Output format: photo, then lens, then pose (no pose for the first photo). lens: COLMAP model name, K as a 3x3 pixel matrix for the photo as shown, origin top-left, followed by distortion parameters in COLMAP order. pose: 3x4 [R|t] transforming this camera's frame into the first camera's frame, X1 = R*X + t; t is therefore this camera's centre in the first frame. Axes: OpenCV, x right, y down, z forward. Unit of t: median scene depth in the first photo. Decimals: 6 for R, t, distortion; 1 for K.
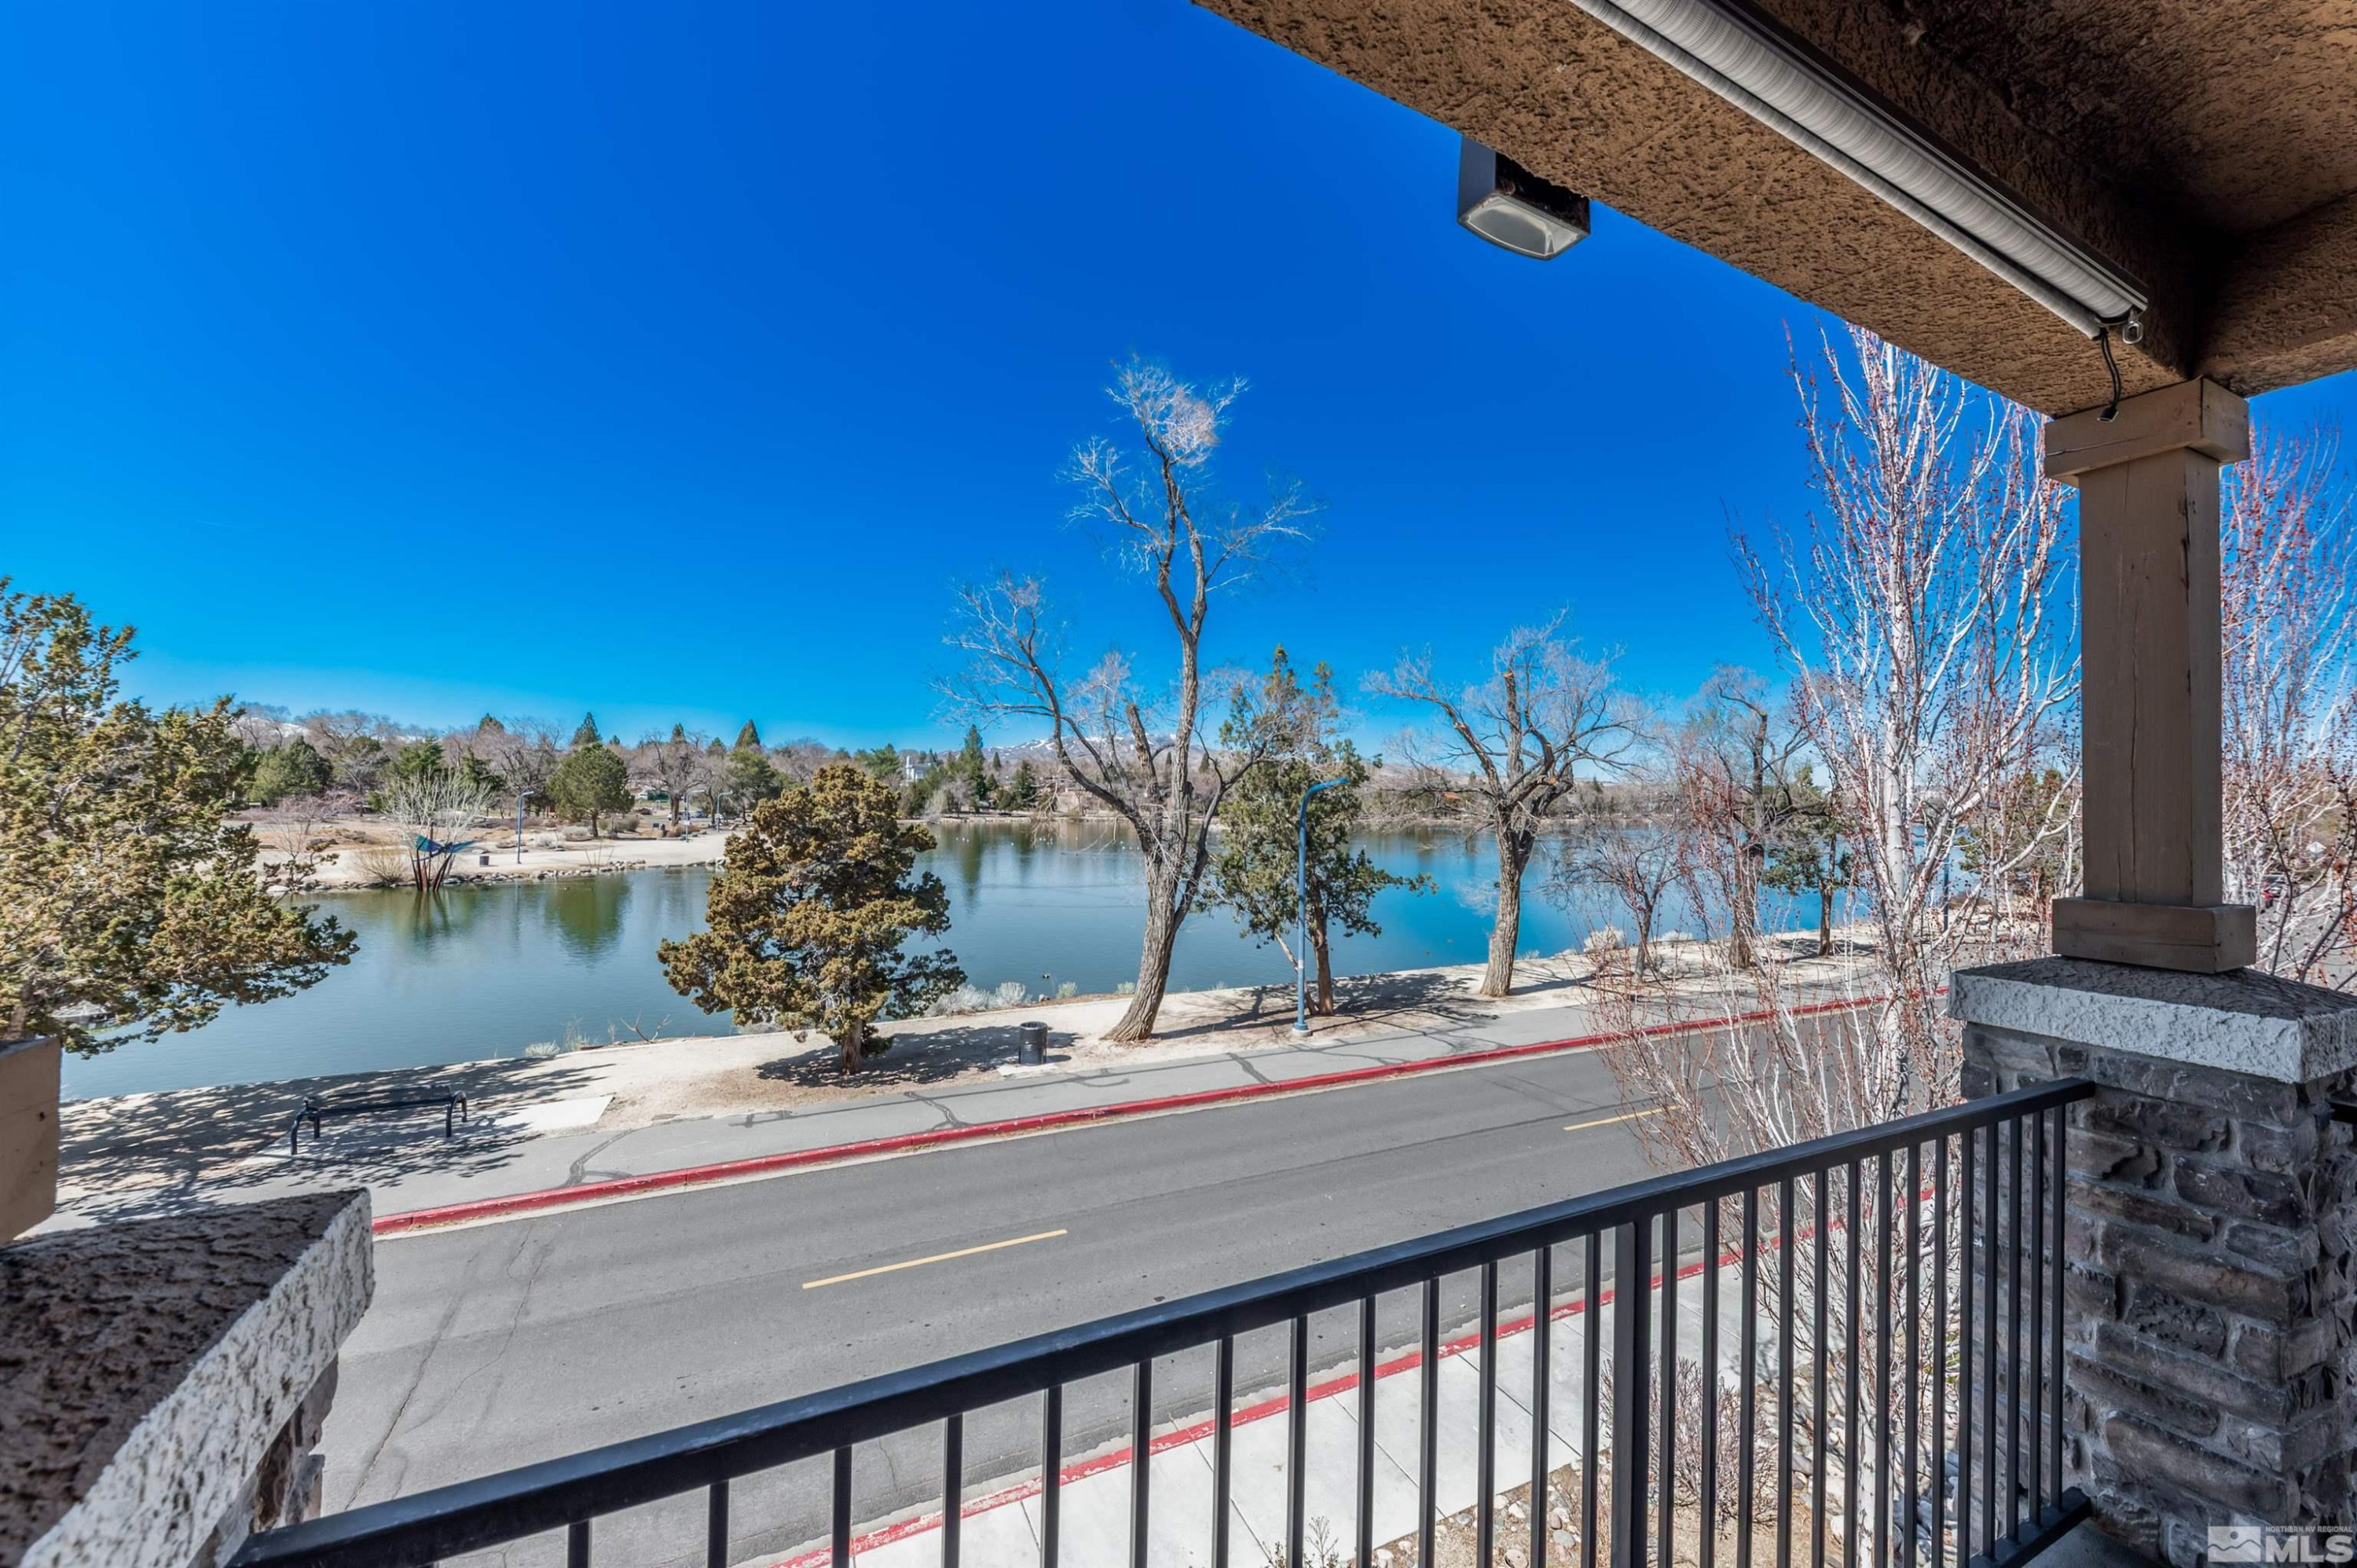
lens RADIAL K [[818.2, 0, 1167.3], [0, 818.2, 790.5], [0, 0, 1]] dist [0.011267, -0.003739]
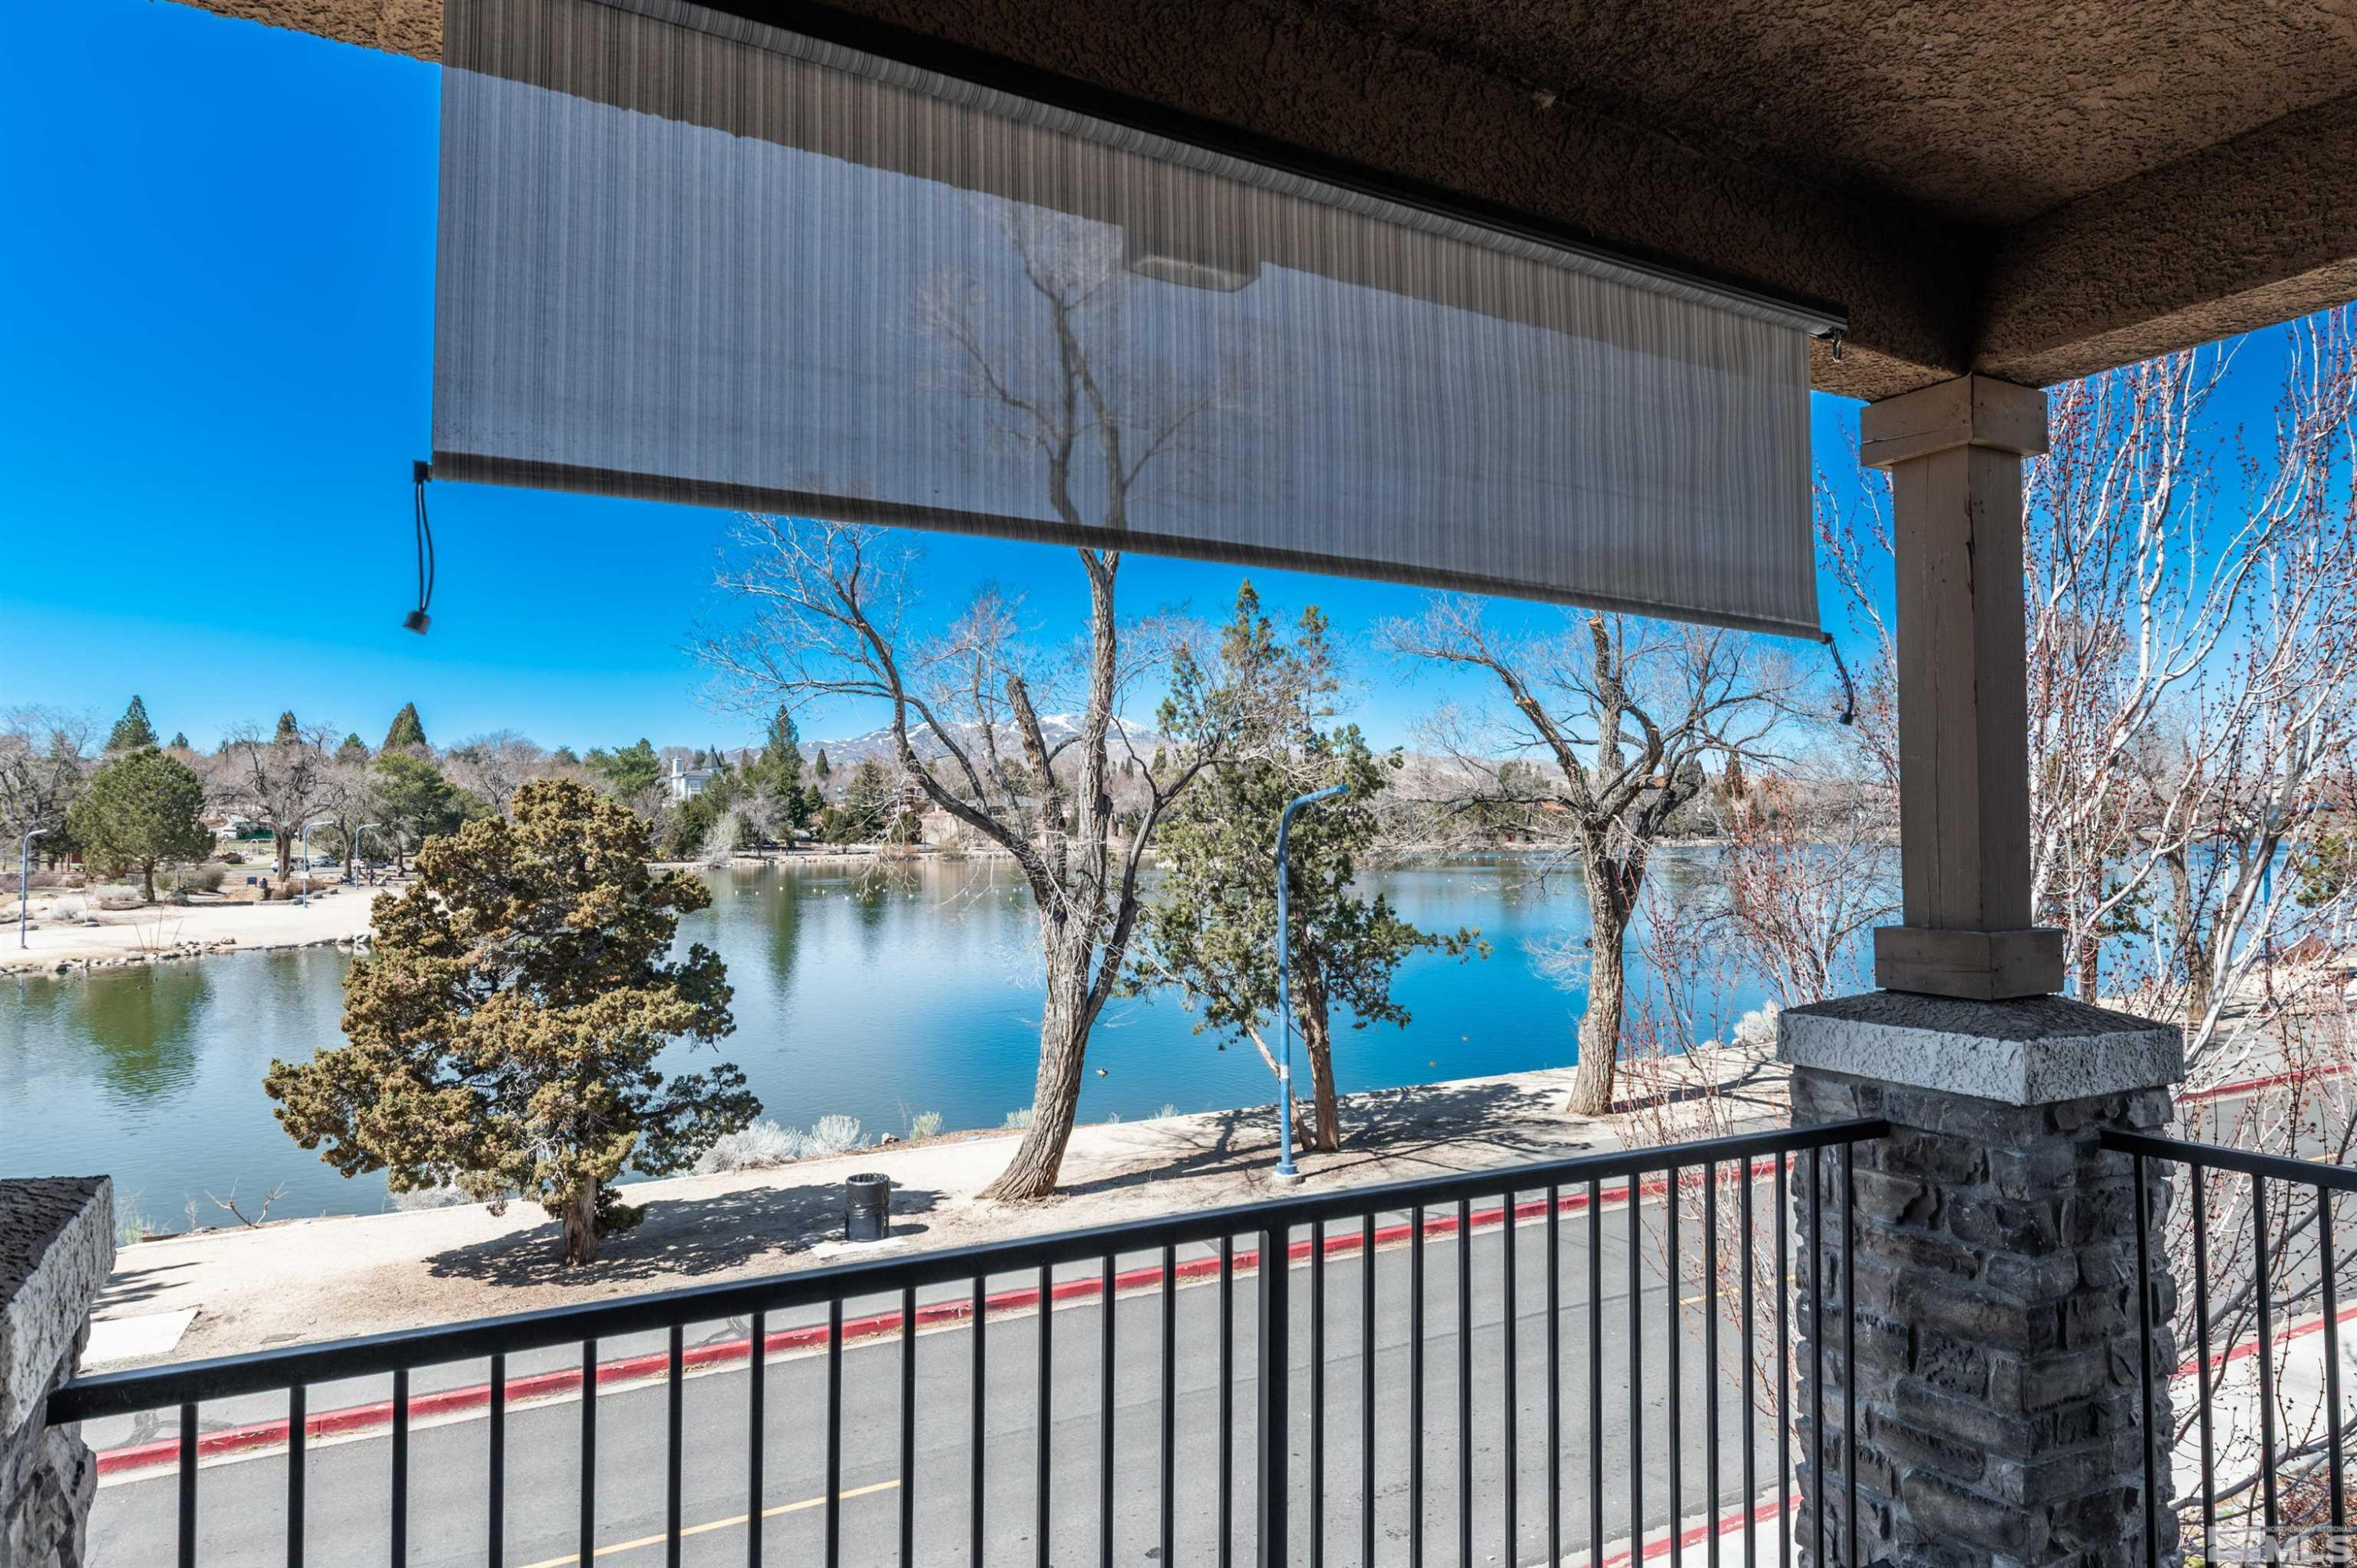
lens RADIAL K [[1311.9, 0, 1157.8], [0, 1311.9, 789.9], [0, 0, 1]] dist [0.027485, -0.027923]
pose [[0.998797, -0.019081, 0.045161, 0.022439], [0.019618, 0.999742, -0.011467, -0.002067], [-0.044930, 0.012340, 0.998914, -0.044773]]
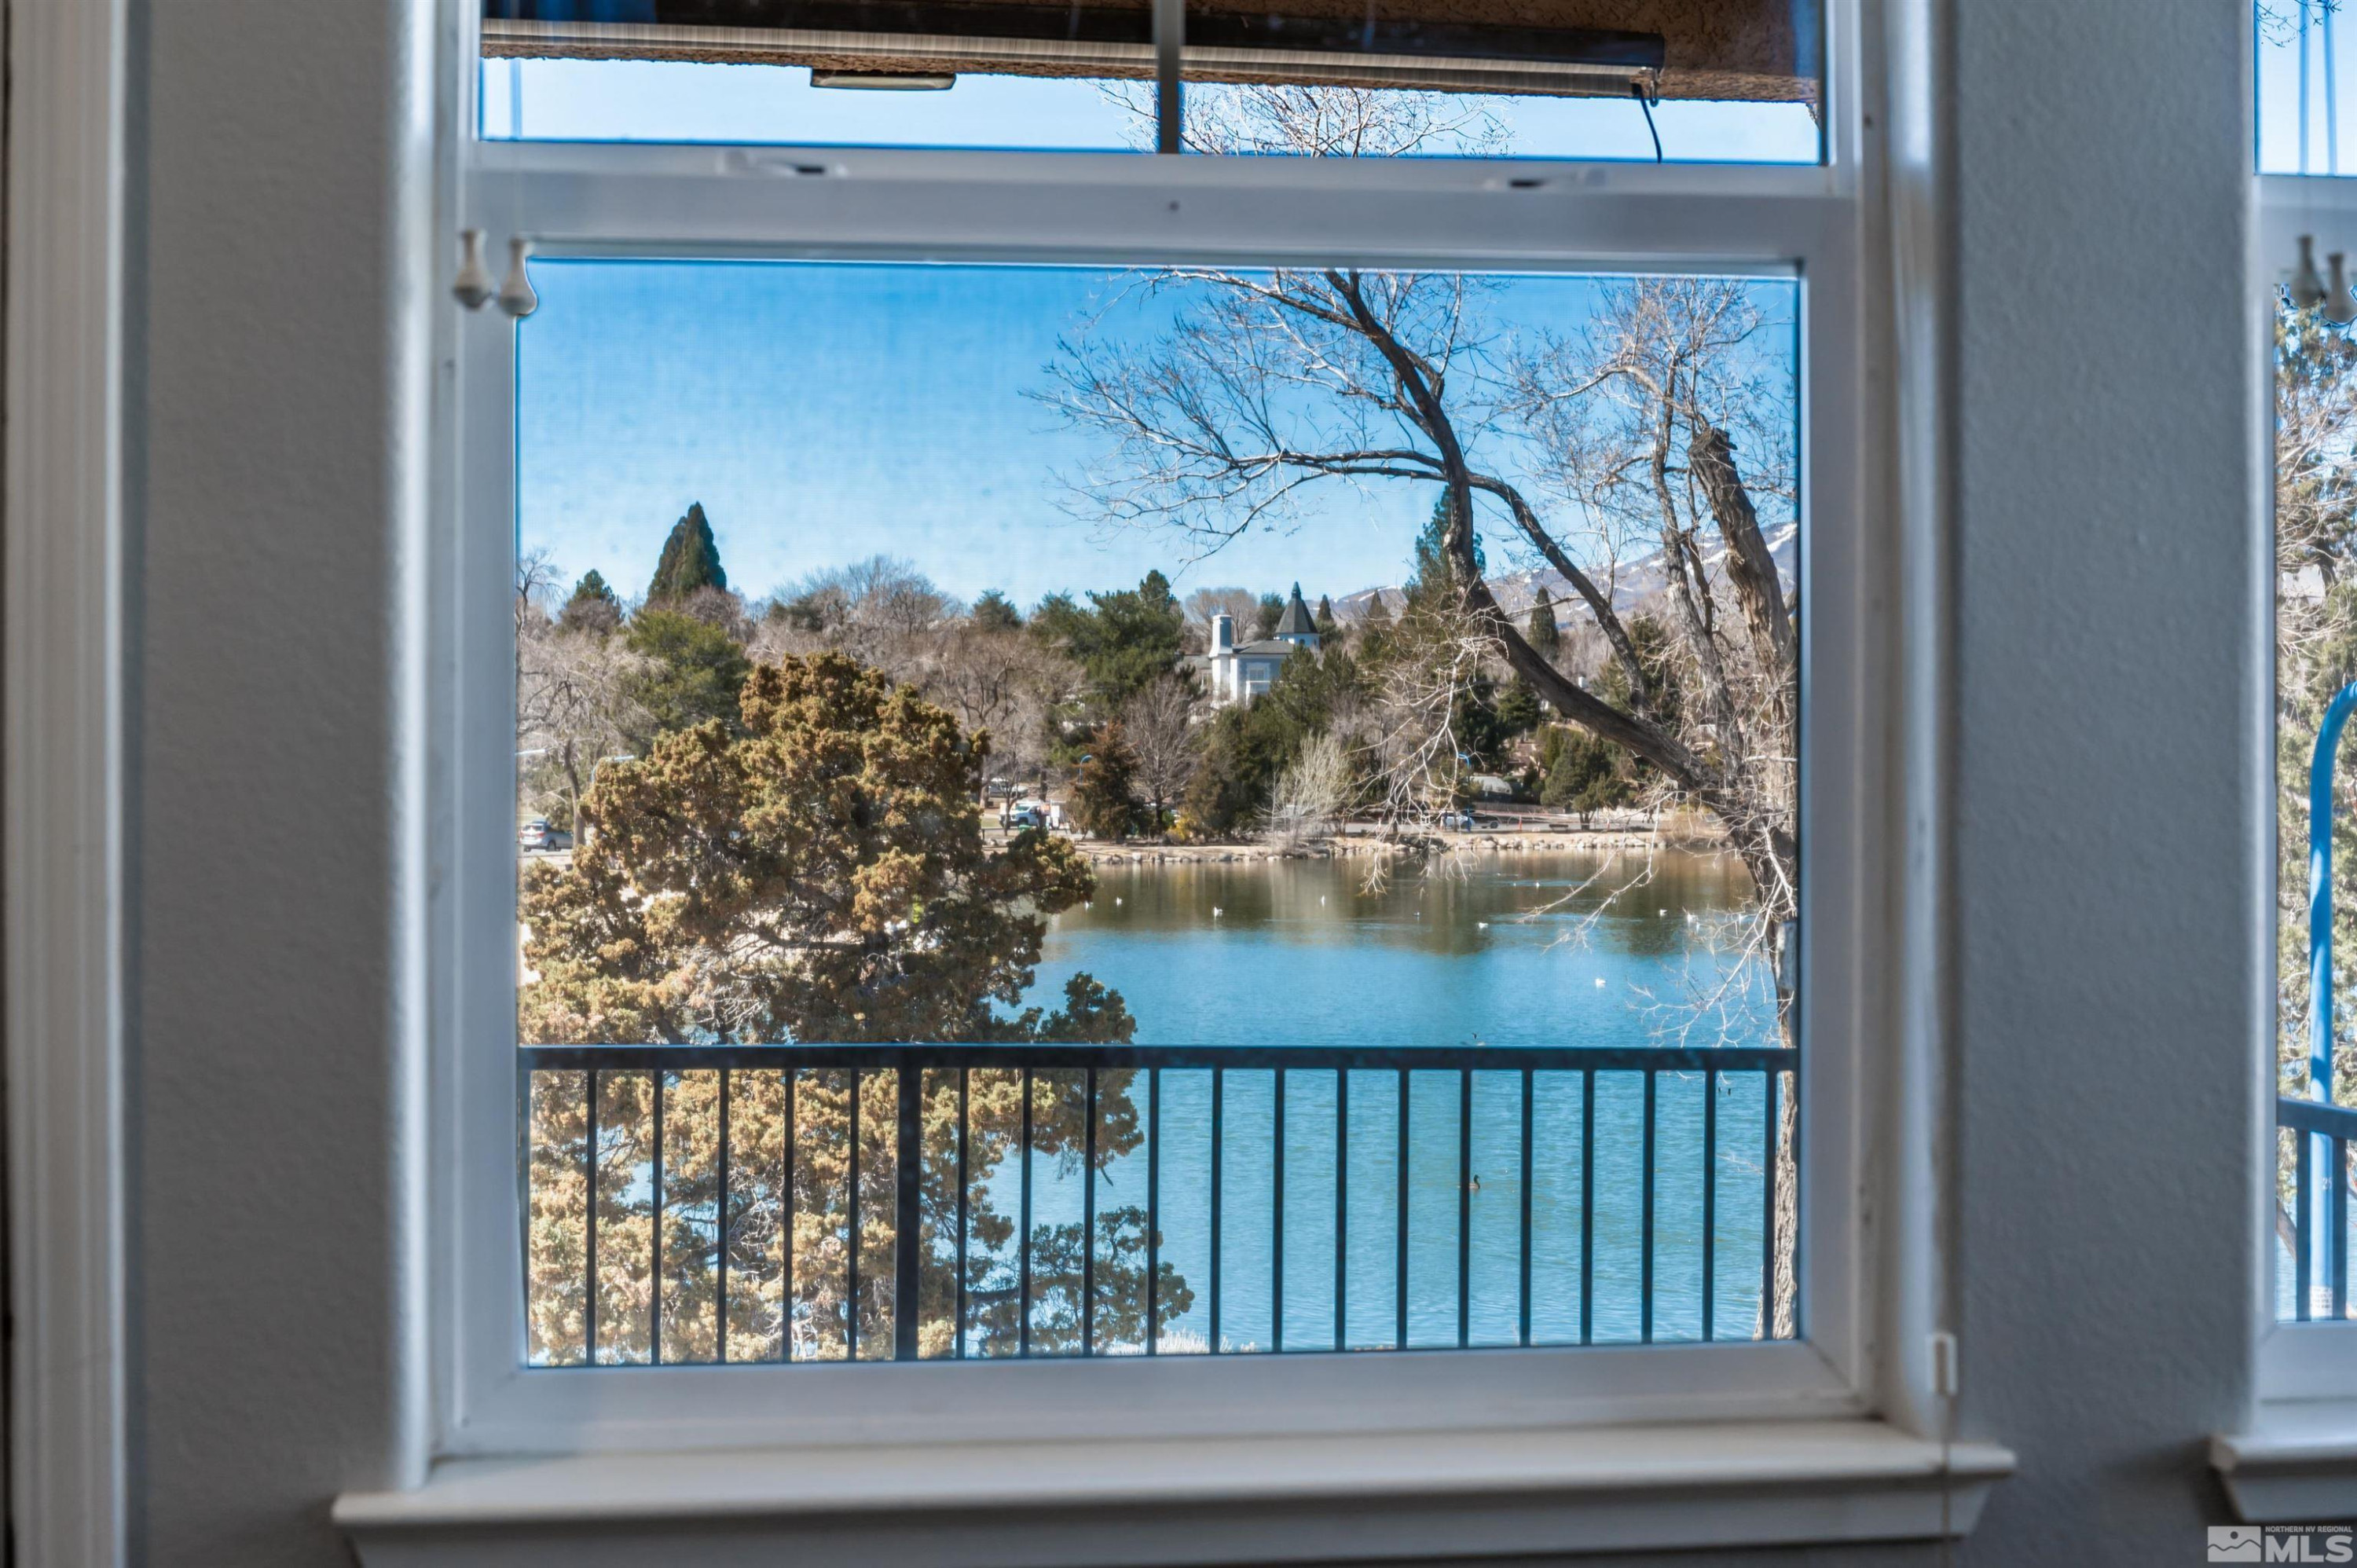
lens RADIAL K [[3092.9, 0, 1178.4], [0, 3092.9, 752.0], [0, 0, 1]] dist [0.104788, -0.751582]
pose [[0.950705, -0.019206, -0.309500, 0.134446], [0.021645, 0.999756, 0.004449, 0.006068], [0.309339, -0.010929, 0.950889, -0.169284]]
